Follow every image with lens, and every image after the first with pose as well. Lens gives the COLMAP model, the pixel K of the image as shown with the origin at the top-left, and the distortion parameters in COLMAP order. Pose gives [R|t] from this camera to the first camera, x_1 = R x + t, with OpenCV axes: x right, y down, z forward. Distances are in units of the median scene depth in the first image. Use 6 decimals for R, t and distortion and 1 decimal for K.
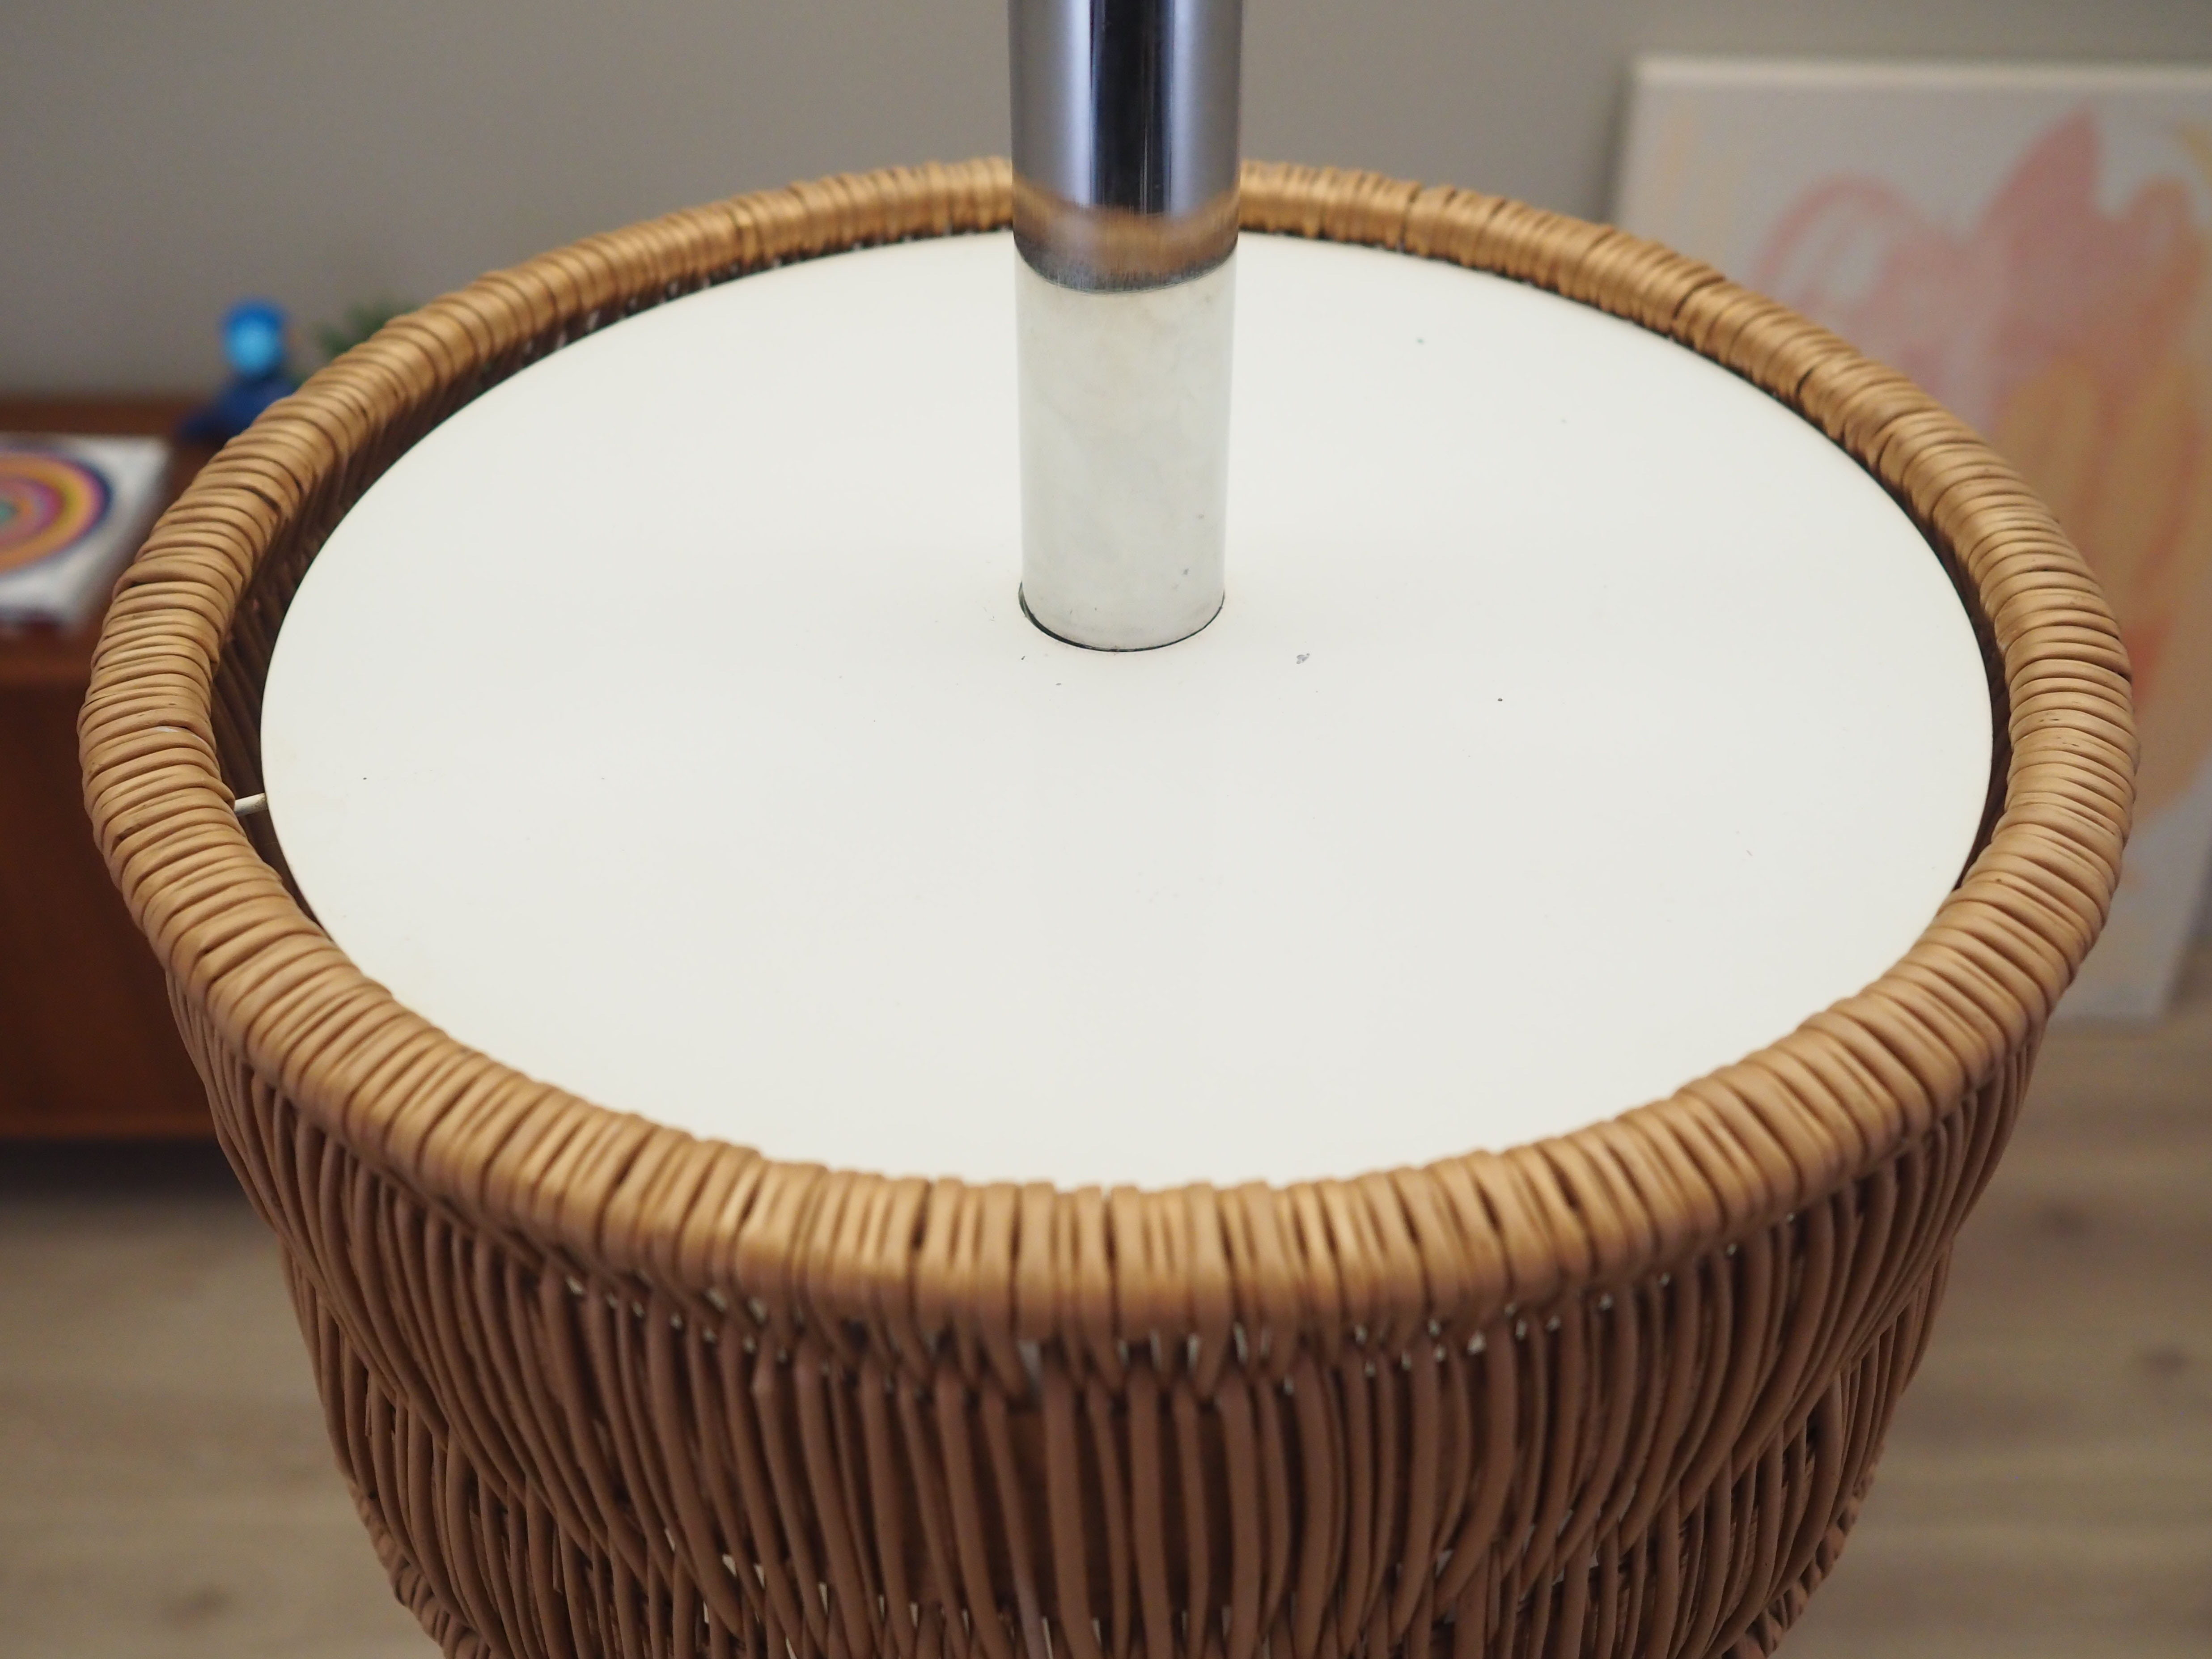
lens RADIAL K [[2723.6, 0, 1118.4], [0, 2723.6, 823.0], [0, 0, 1]] dist [-0.041399, 0.000000]
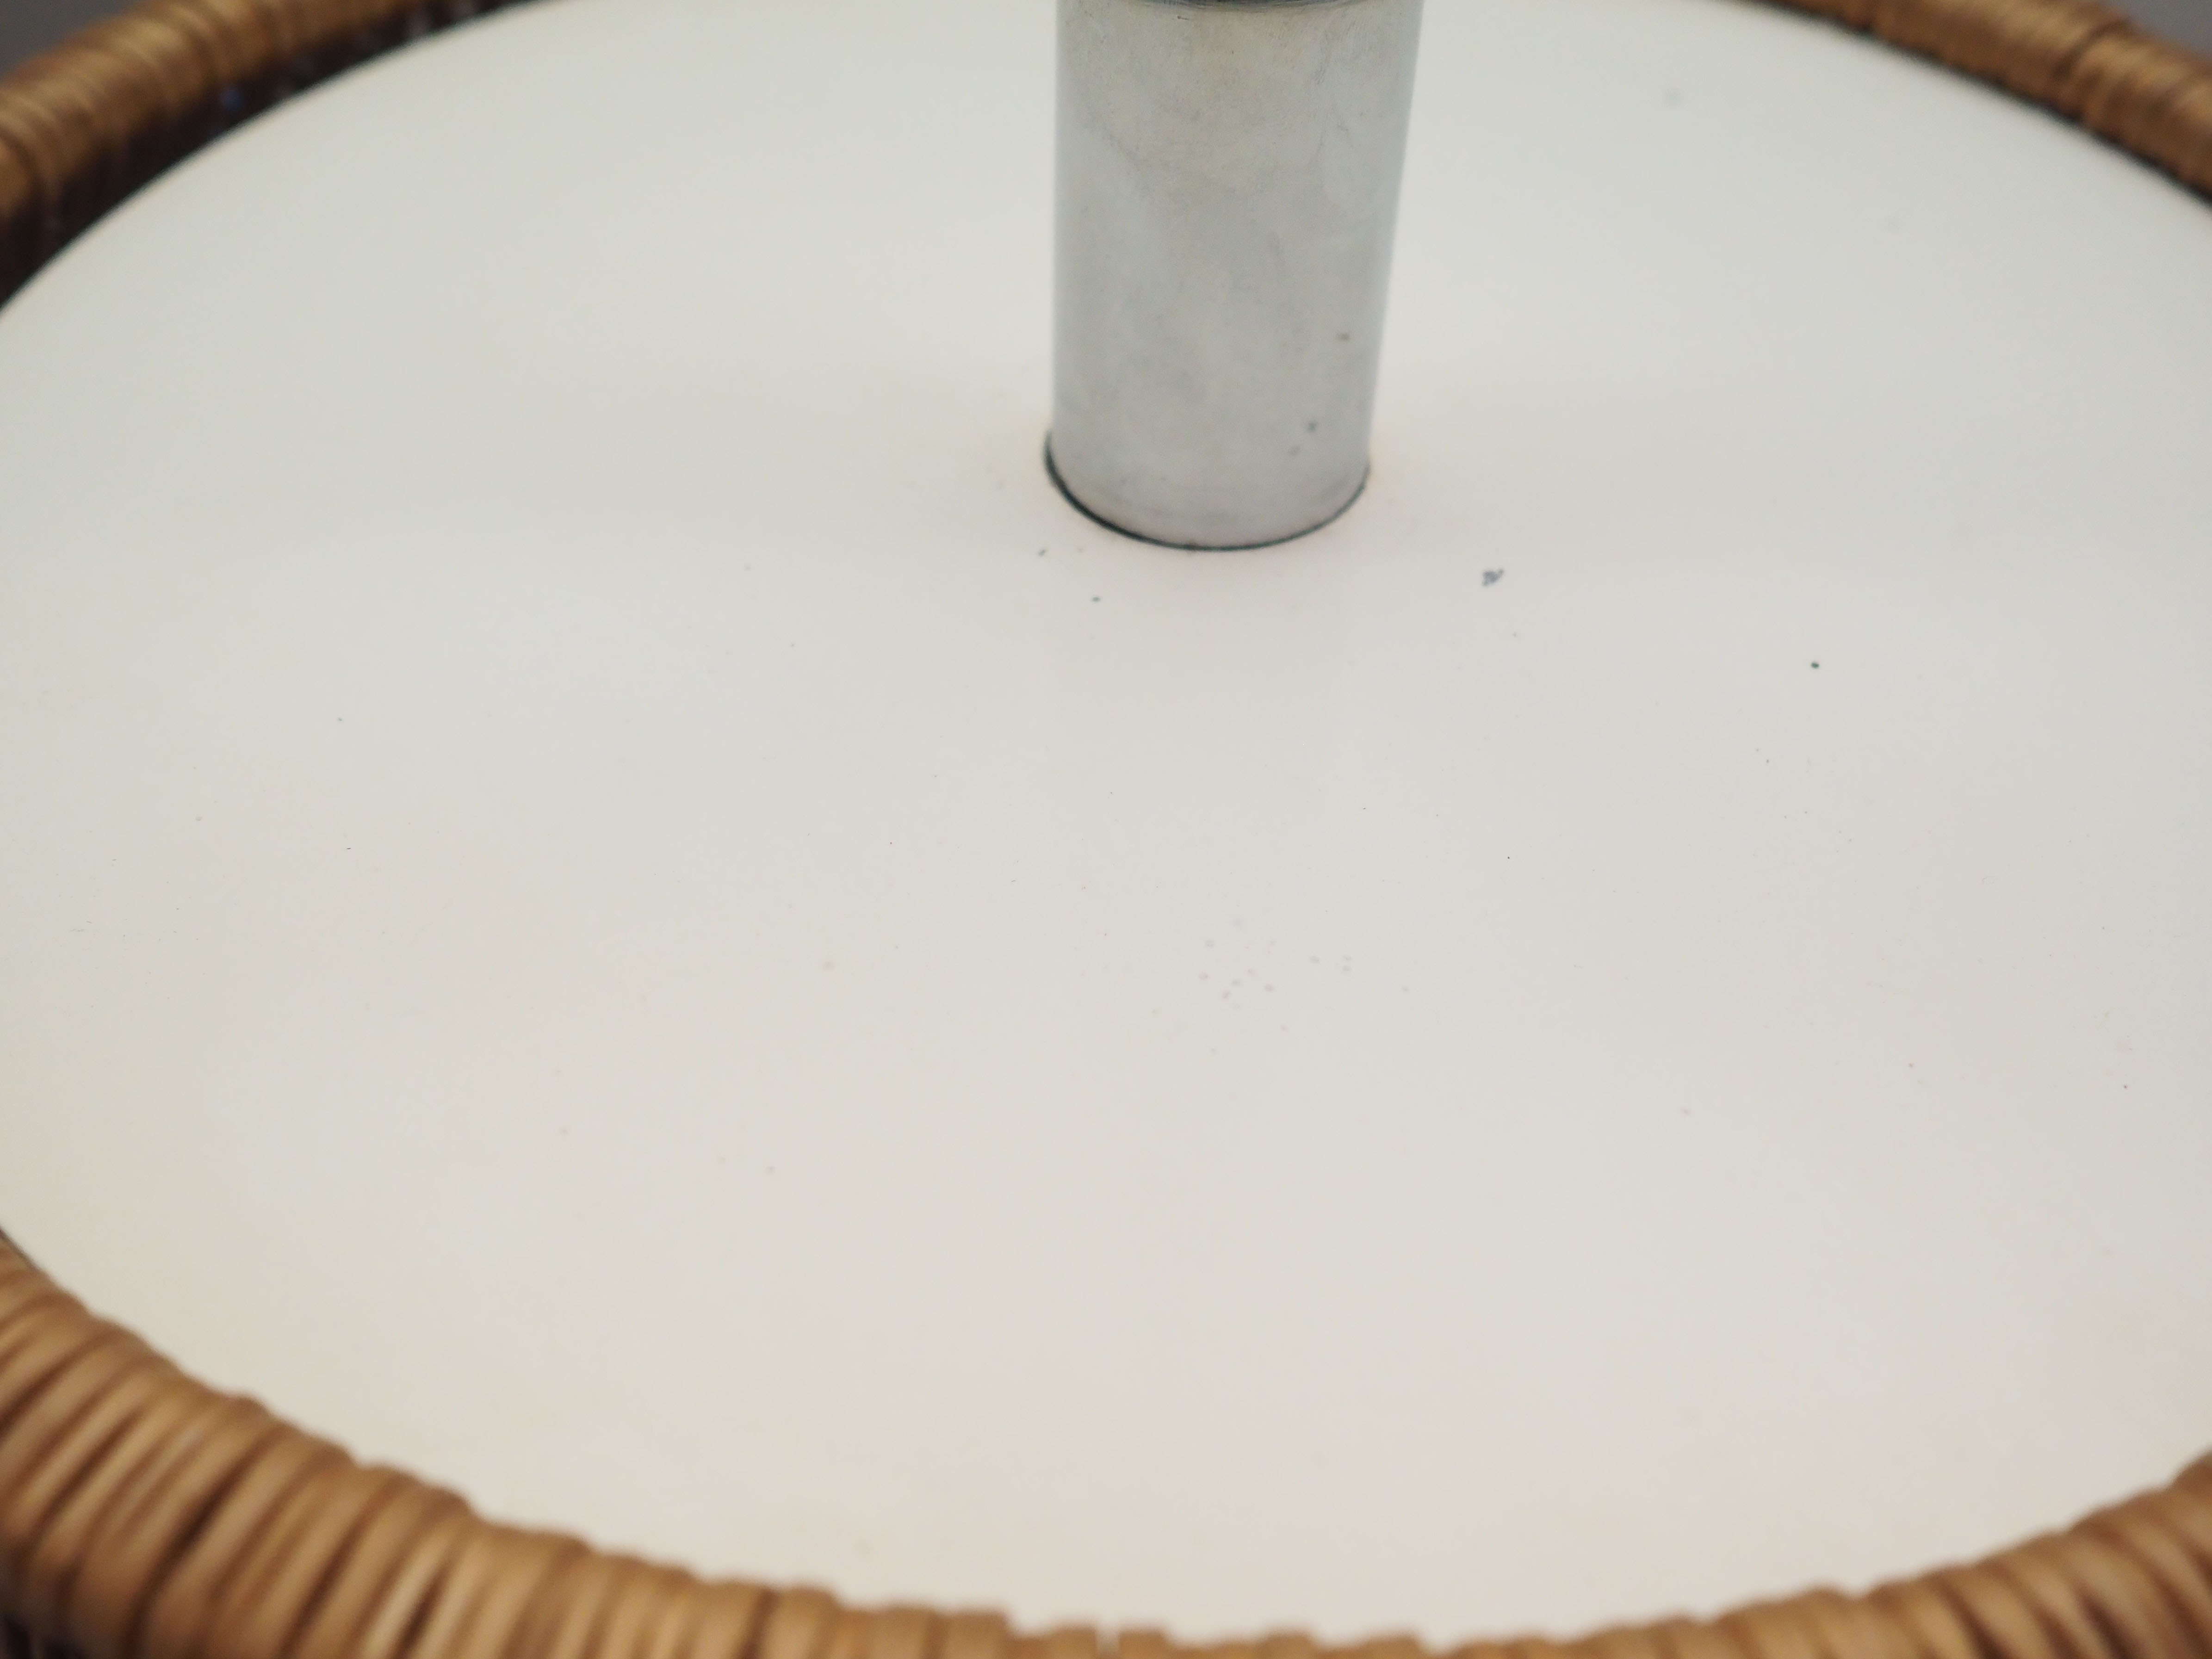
lens RADIAL K [[2723.3, 0, 1086.4], [0, 2723.3, 836.2], [0, 0, 1]] dist [-0.041399, 0.000000]
pose [[0.997751, 0.057534, -0.034406, 0.000259], [-0.055116, 0.996195, 0.067510, -0.034217], [0.038159, -0.065462, 0.997125, 0.334084]]
